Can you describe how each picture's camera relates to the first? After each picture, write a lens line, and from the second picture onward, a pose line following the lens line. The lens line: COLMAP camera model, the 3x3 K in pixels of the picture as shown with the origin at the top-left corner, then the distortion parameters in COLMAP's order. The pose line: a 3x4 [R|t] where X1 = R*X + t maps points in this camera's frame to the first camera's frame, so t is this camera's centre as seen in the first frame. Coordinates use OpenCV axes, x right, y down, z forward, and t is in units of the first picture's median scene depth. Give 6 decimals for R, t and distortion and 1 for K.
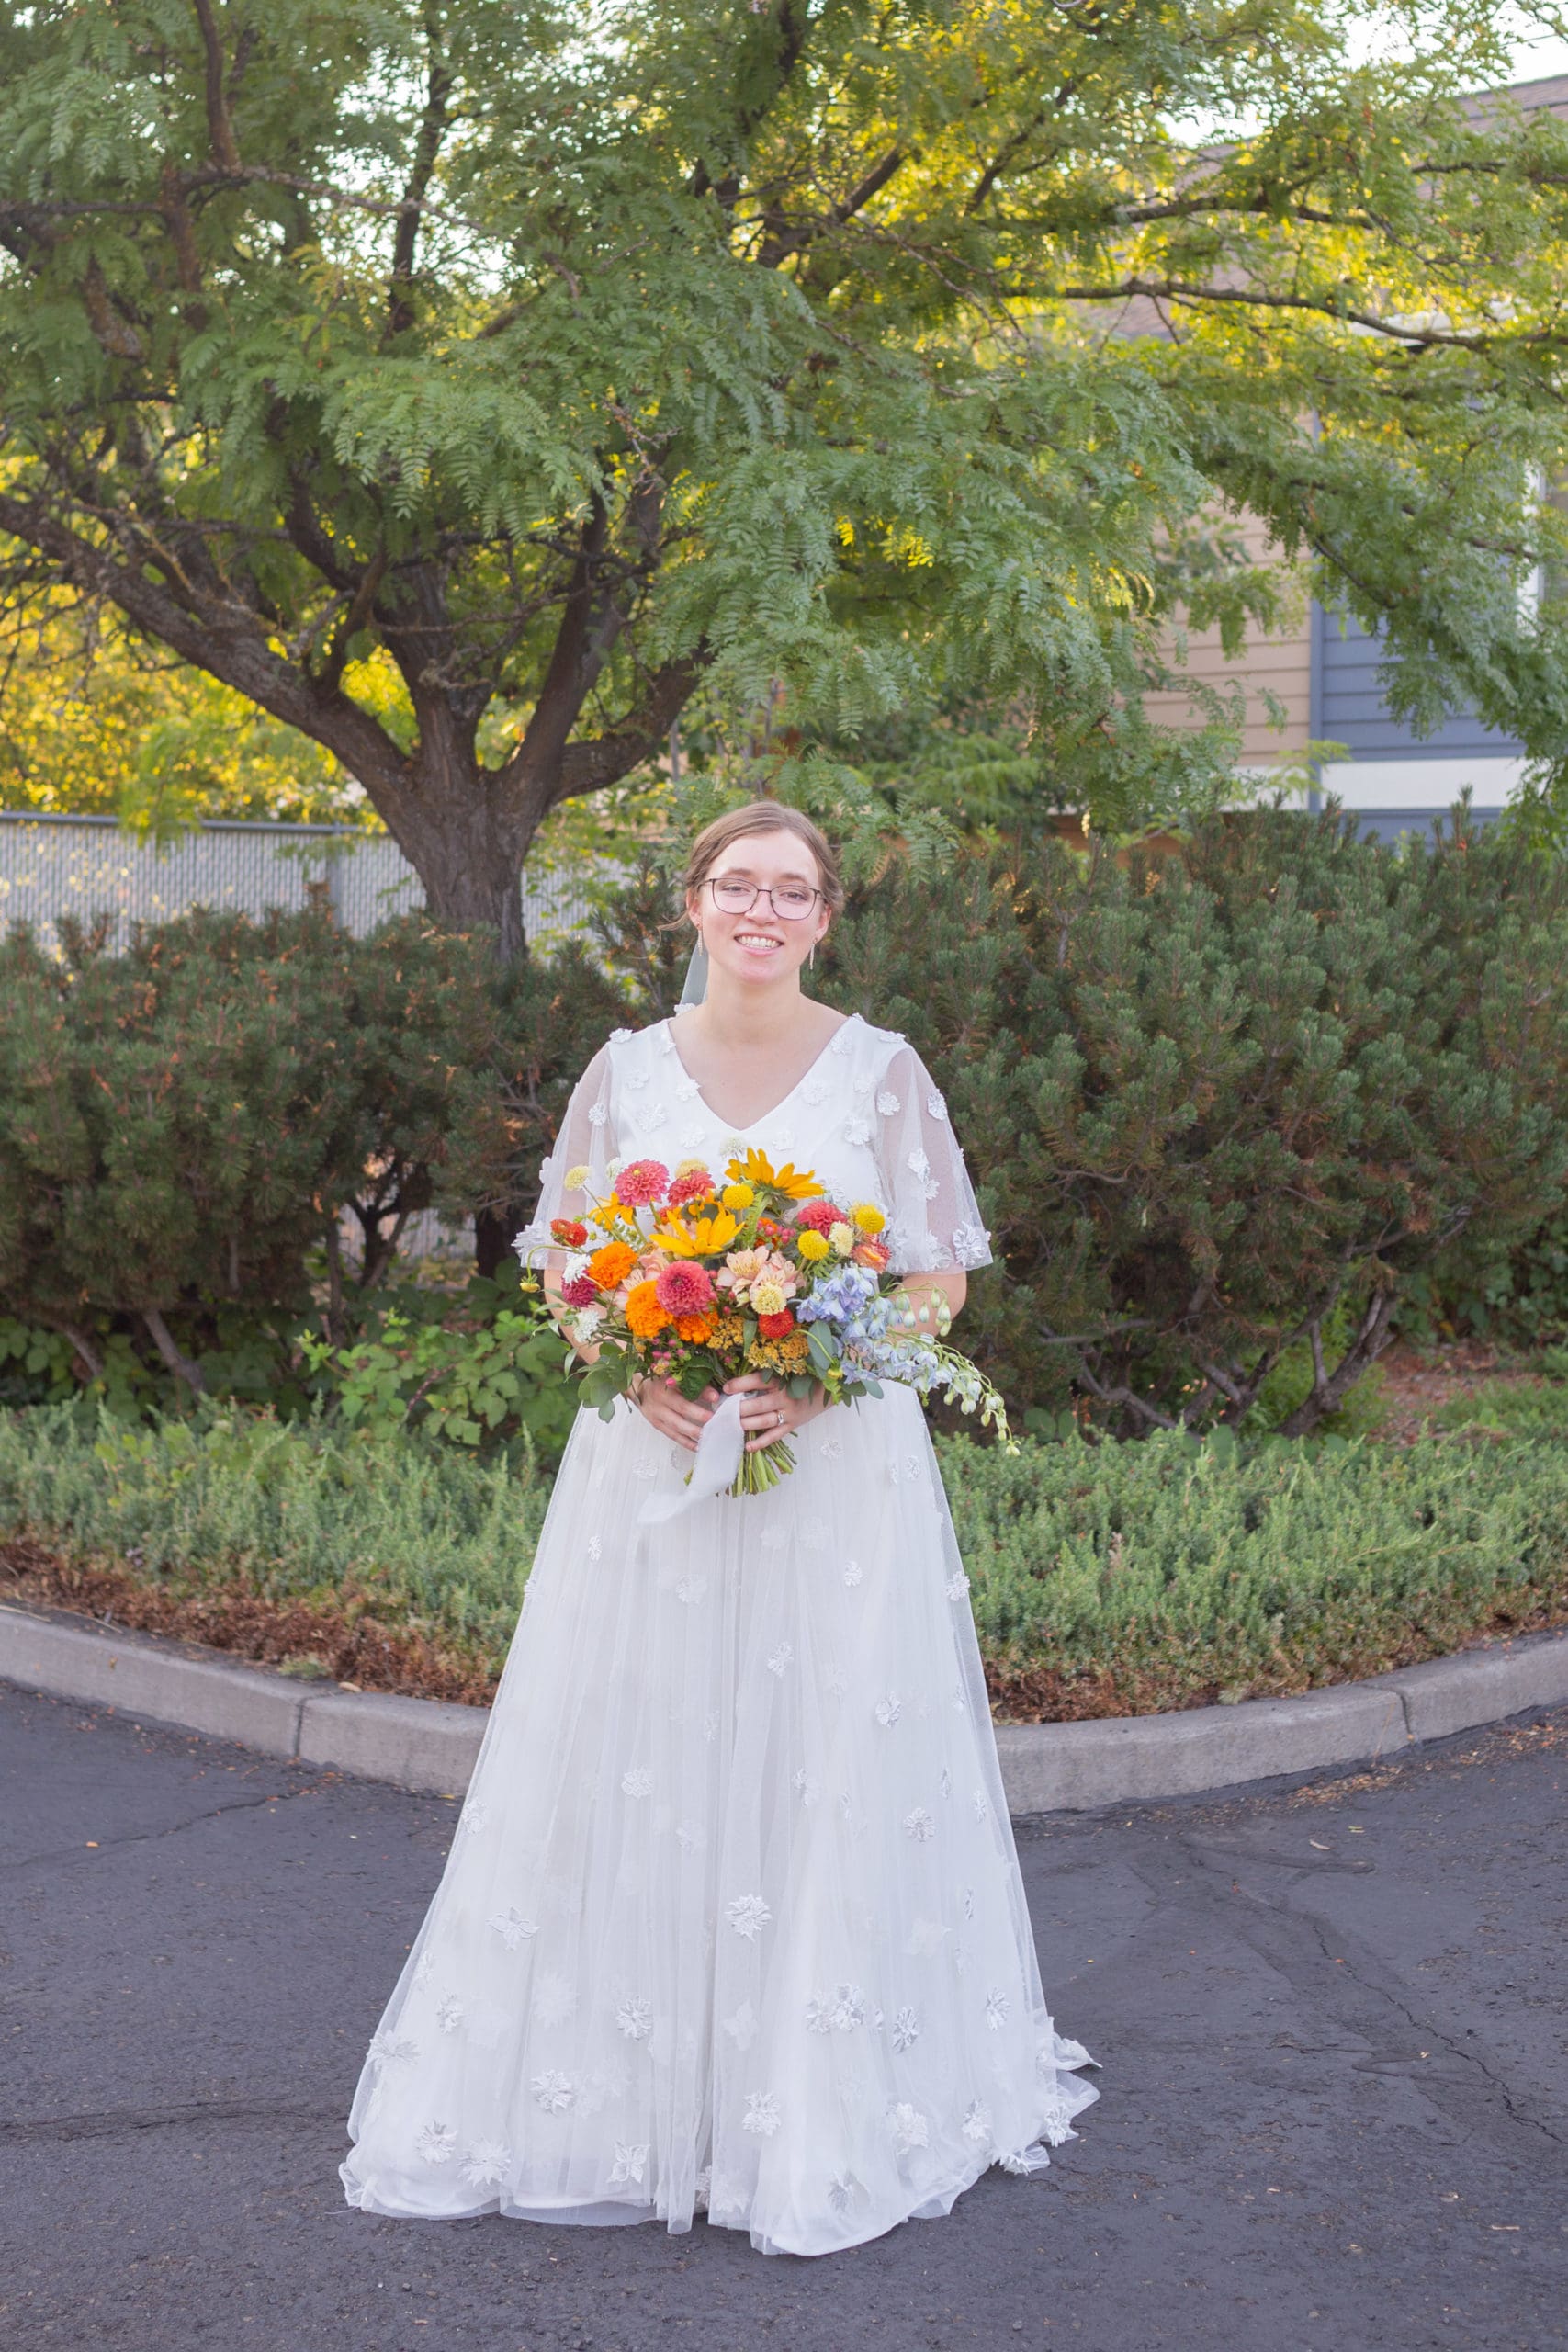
lens RADIAL K [[3196.0, 0, 760.4], [0, 3196.0, 940.5], [0, 0, 1]] dist [-0.093222, 0.076613]
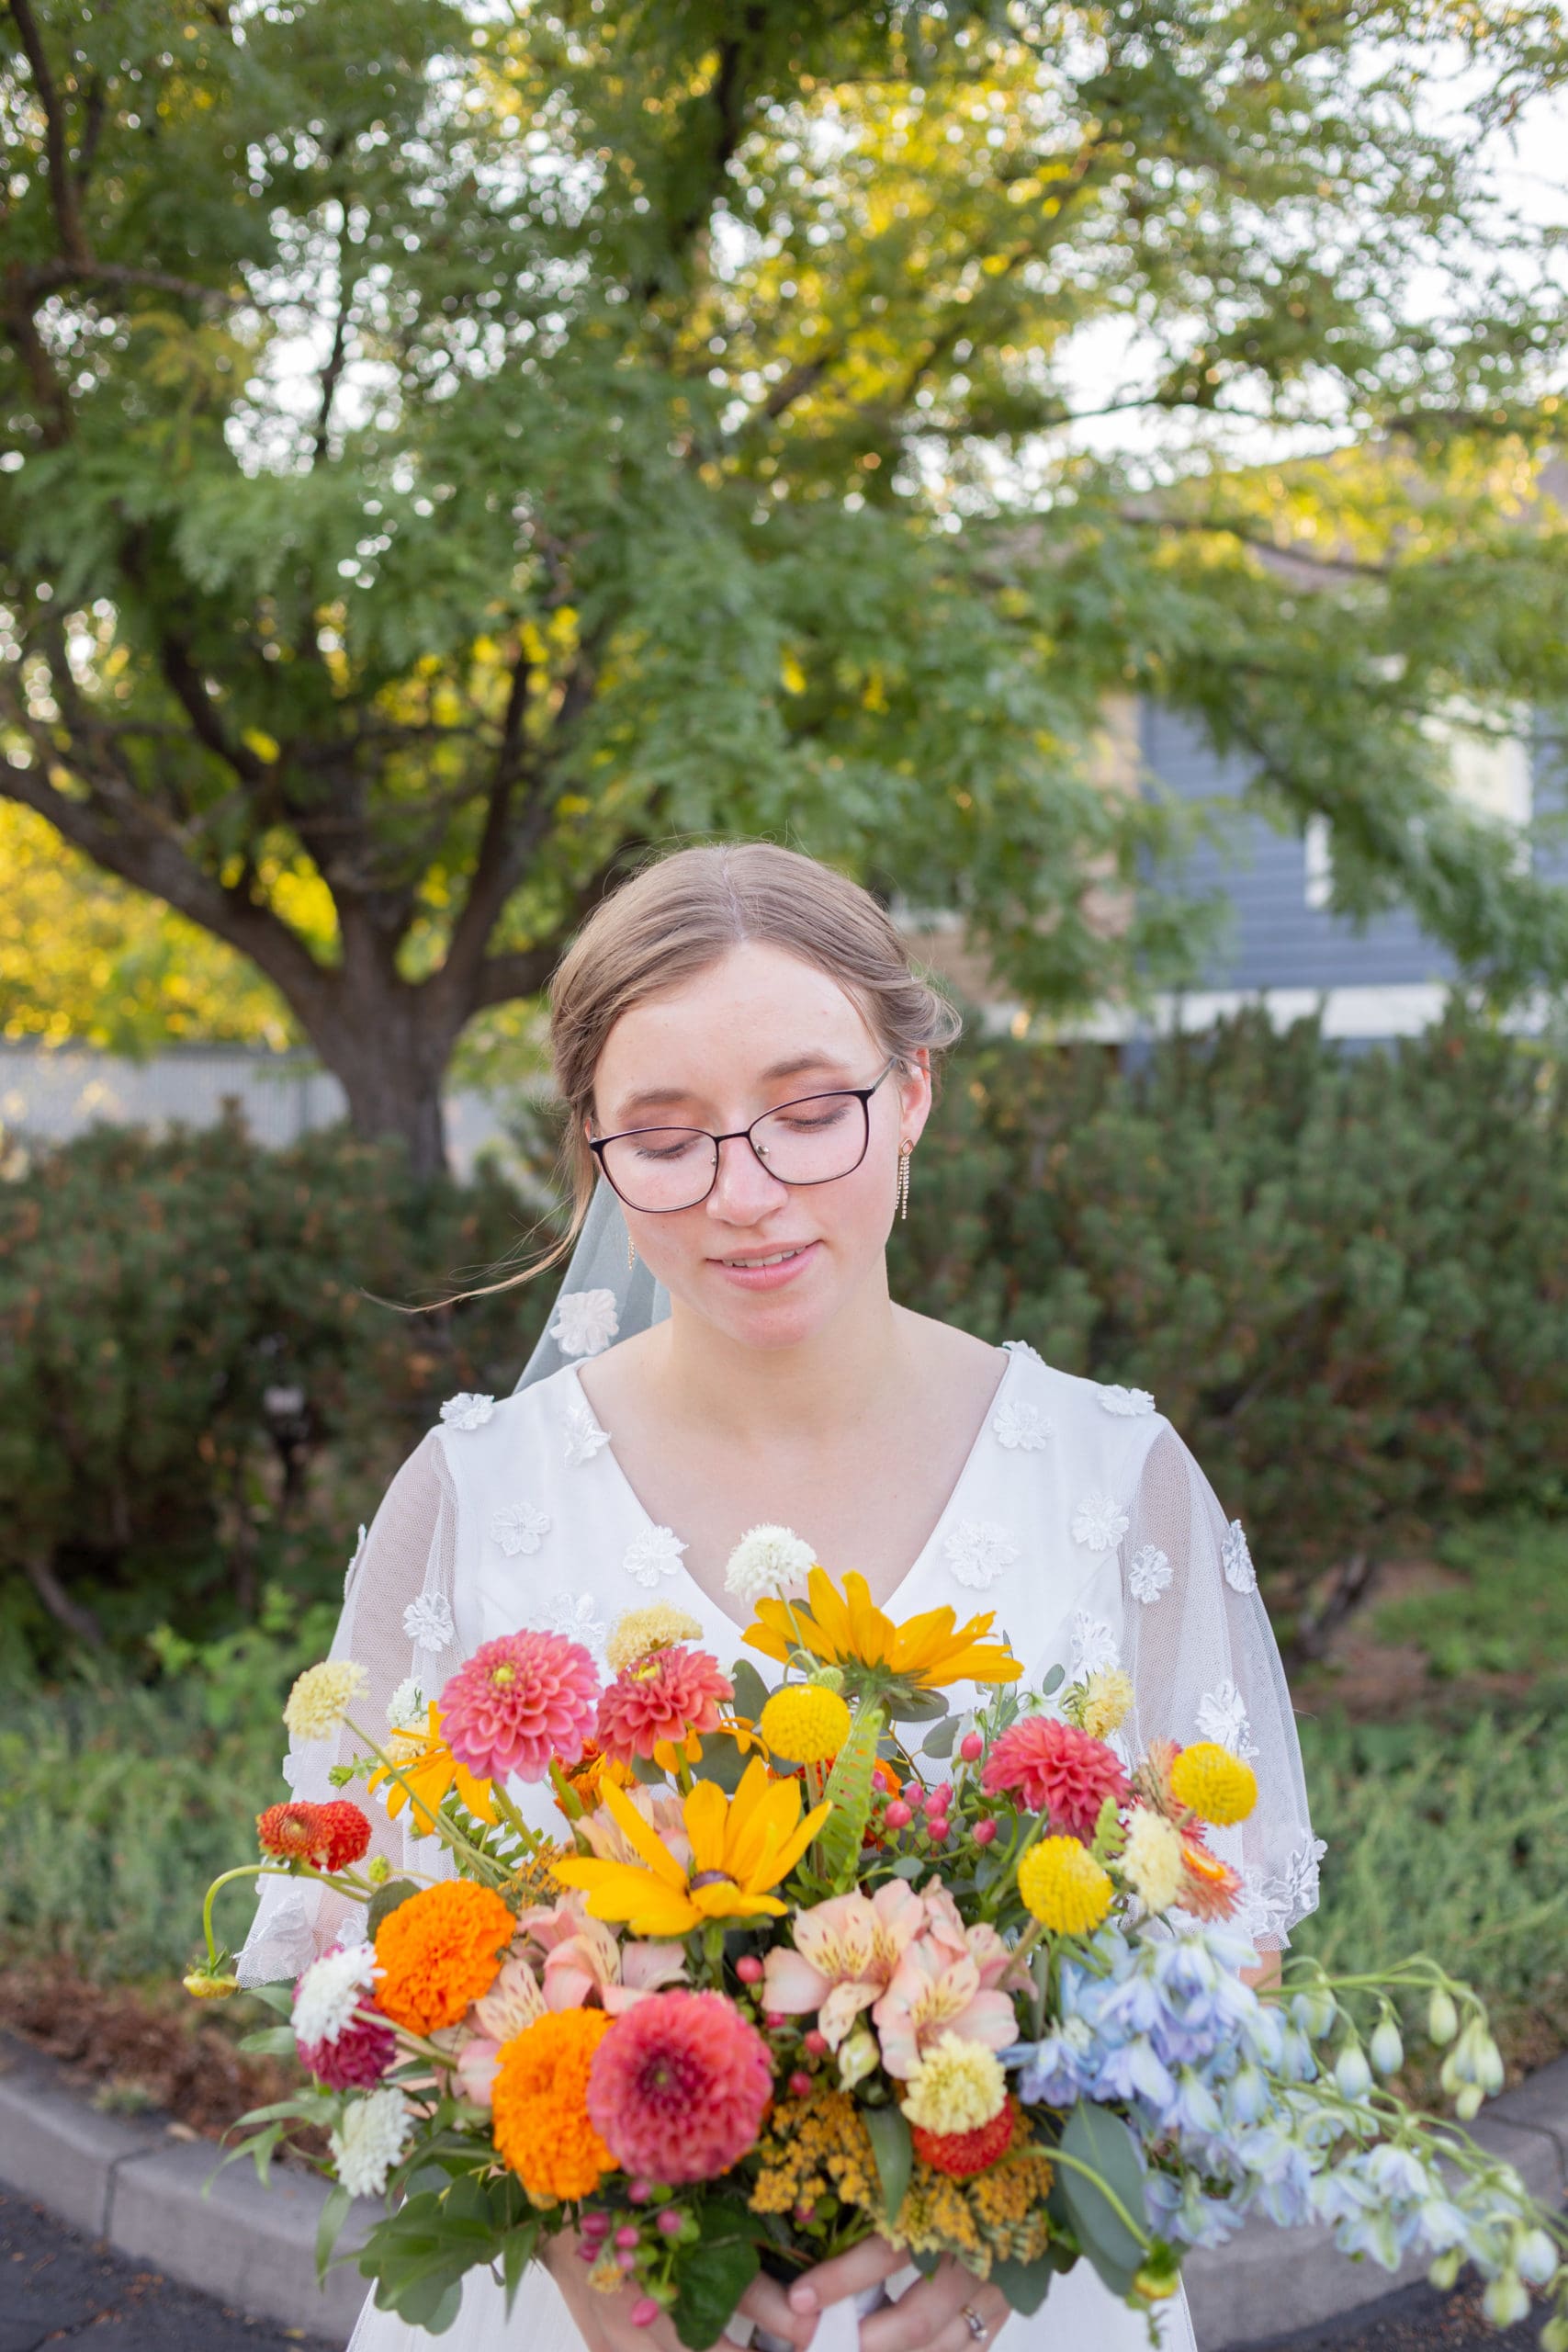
lens RADIAL K [[2366.7, 0, 784.0], [0, 2366.7, 1176.0], [0, 0, 1]] dist [-0.013600, -0.032316]
pose [[0.998782, -0.004463, 0.049146, -0.010181], [0.003901, 0.999926, 0.011536, -0.002203], [-0.049194, -0.011331, 0.998725, 0.396579]]
